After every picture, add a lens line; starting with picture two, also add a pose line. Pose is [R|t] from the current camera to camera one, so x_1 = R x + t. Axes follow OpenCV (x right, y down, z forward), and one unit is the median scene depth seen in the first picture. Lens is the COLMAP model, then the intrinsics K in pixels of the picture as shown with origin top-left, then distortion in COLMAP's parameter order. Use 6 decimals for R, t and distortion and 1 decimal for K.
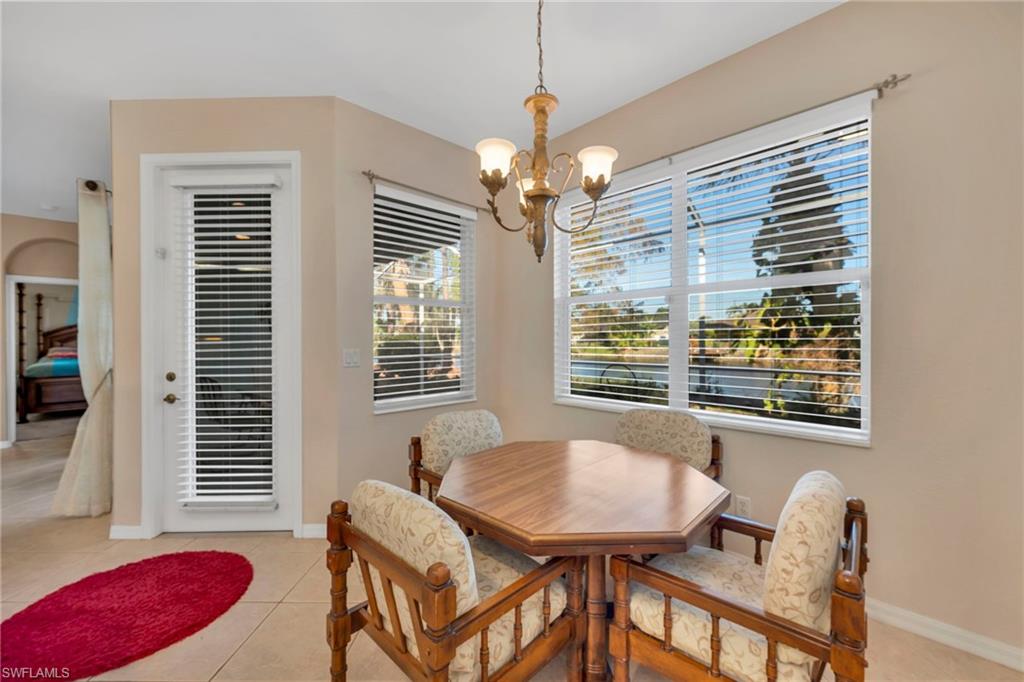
lens RADIAL K [[410.7, 0, 512.1], [0, 410.7, 340.8], [0, 0, 1]] dist [-0.000339, -0.000065]
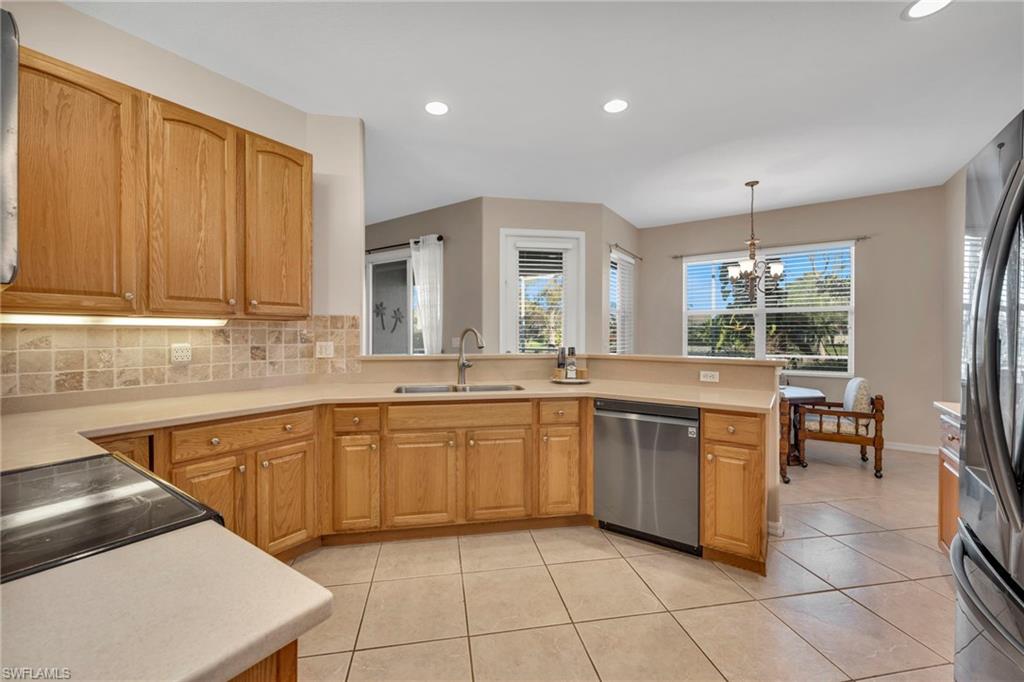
lens RADIAL K [[410.7, 0, 509.9], [0, 410.7, 335.9], [0, 0, 1]] dist [-0.000339, -0.000065]
pose [[0.981229, 0.007459, 0.192700, -0.454036], [-0.007904, 0.999968, 0.001540, 0.003309], [-0.192683, -0.003034, 0.981256, -0.289109]]
